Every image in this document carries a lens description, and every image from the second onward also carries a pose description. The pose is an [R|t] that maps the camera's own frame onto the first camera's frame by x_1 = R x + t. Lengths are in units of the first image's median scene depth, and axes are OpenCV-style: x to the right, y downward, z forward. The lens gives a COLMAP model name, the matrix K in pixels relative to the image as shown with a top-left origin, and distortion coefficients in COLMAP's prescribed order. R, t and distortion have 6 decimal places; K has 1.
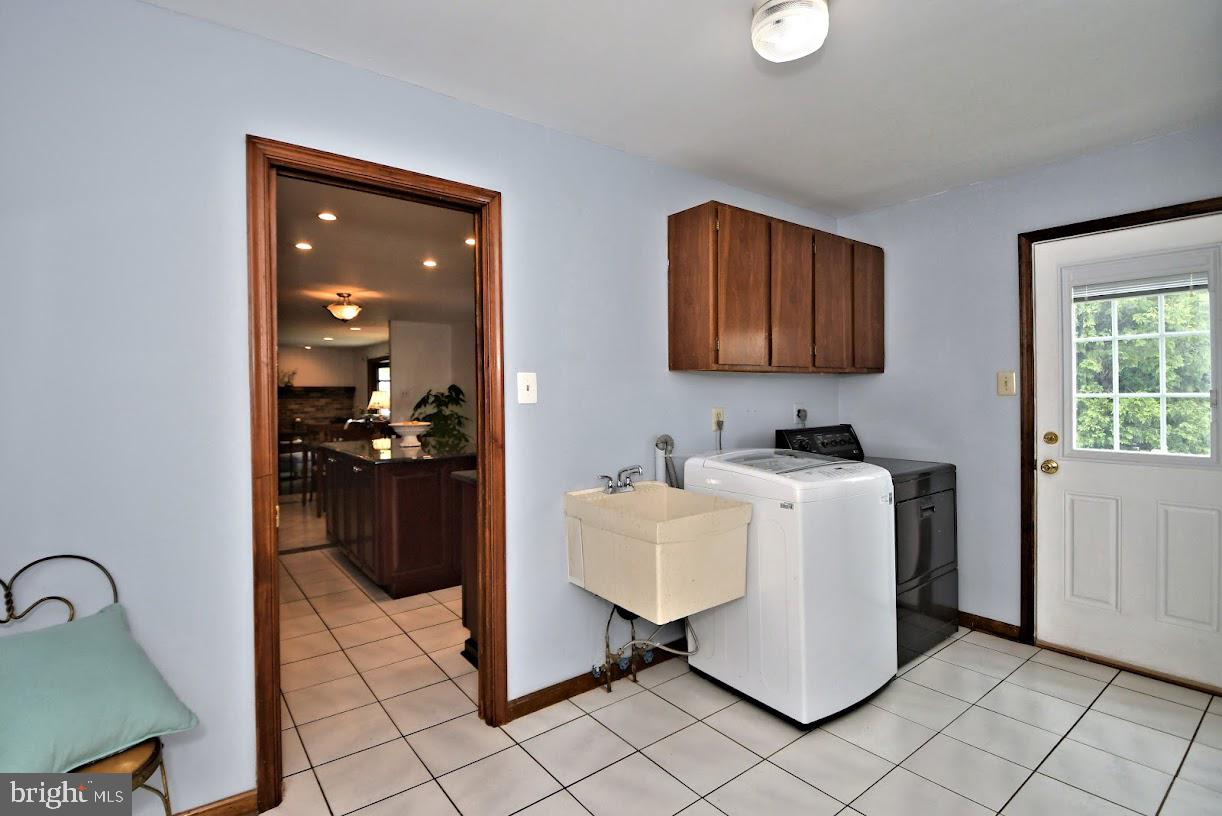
lens RADIAL K [[606.1, 0, 611.0], [0, 606.1, 408.0], [0, 0, 1]] dist [0.001915, 0.000133]
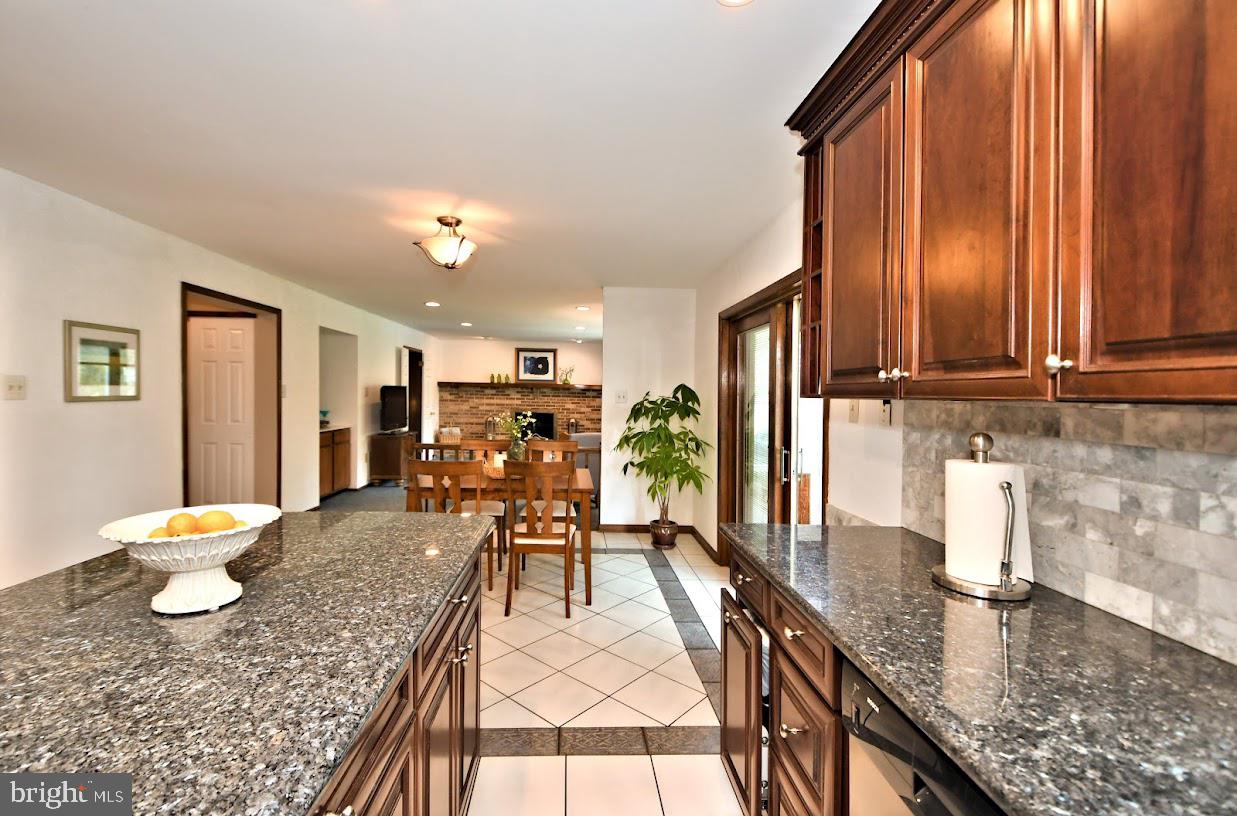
lens RADIAL K [[548.3, 0, 616.7], [0, 548.3, 398.1], [0, 0, 1]] dist [-0.003069, -0.000578]
pose [[0.846630, 0.030011, -0.531336, -0.021852], [-0.039105, 0.999218, -0.005871, -0.017506], [0.530744, 0.025748, 0.847141, 0.462846]]
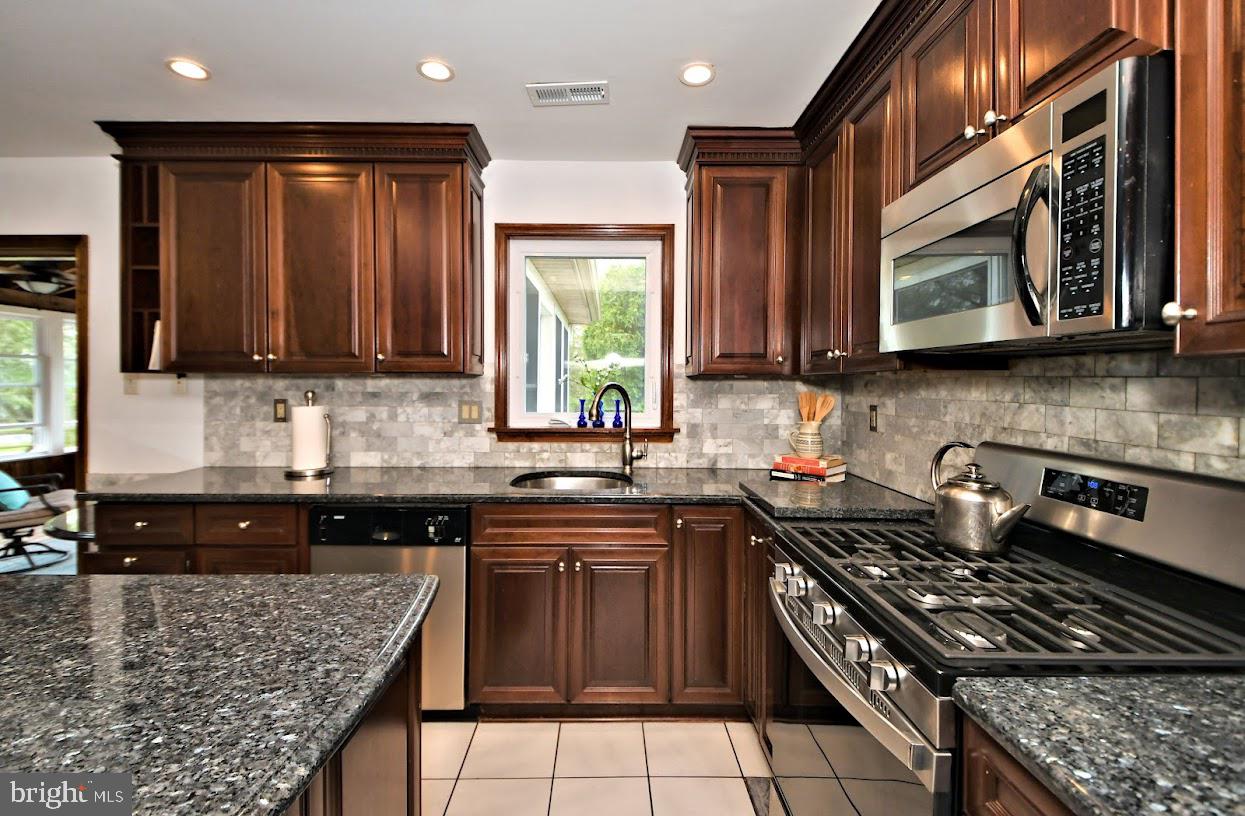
lens RADIAL K [[552.6, 0, 594.9], [0, 552.6, 386.8], [0, 0, 1]] dist [0.018018, -0.000284]
pose [[0.593797, 0.003685, 0.804606, -0.154303], [0.009127, 0.999894, -0.011315, -0.010352], [-0.804563, 0.014062, 0.593701, 0.359986]]
